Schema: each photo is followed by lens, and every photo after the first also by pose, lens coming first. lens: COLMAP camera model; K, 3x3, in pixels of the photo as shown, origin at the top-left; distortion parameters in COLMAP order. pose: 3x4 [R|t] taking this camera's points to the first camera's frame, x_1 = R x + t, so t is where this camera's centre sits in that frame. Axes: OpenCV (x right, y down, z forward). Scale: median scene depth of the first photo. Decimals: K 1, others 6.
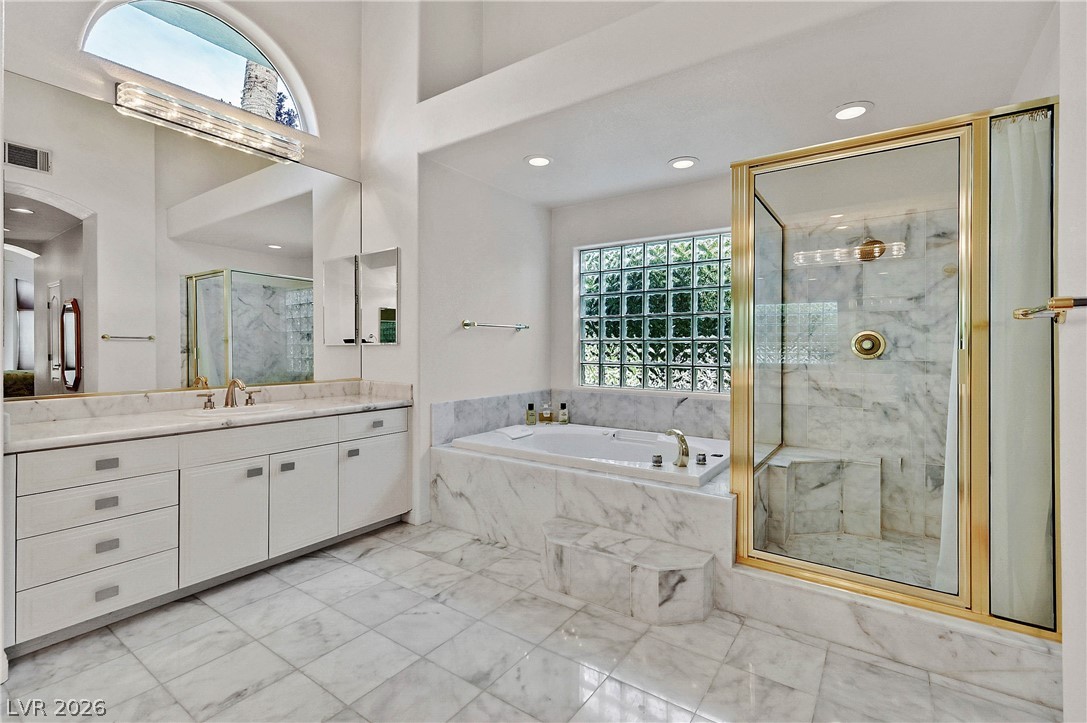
lens RADIAL K [[487.6, 0, 547.7], [0, 487.6, 346.6], [0, 0, 1]] dist [0.002014, -0.001368]
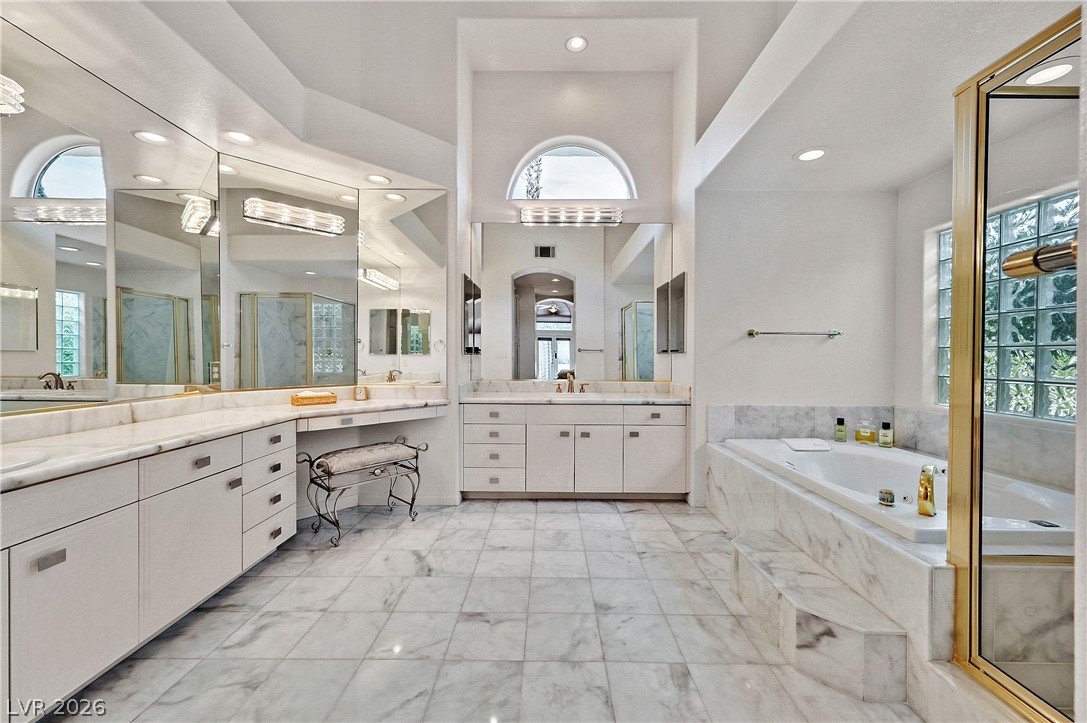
lens RADIAL K [[432.1, 0, 543.0], [0, 432.1, 361.6], [0, 0, 1]] dist [-0.001938, 0.000047]
pose [[0.559950, 0.010854, -0.828456, 0.493758], [-0.000855, 0.999921, 0.012523, 0.004634], [0.828526, -0.006304, 0.559915, 0.151341]]
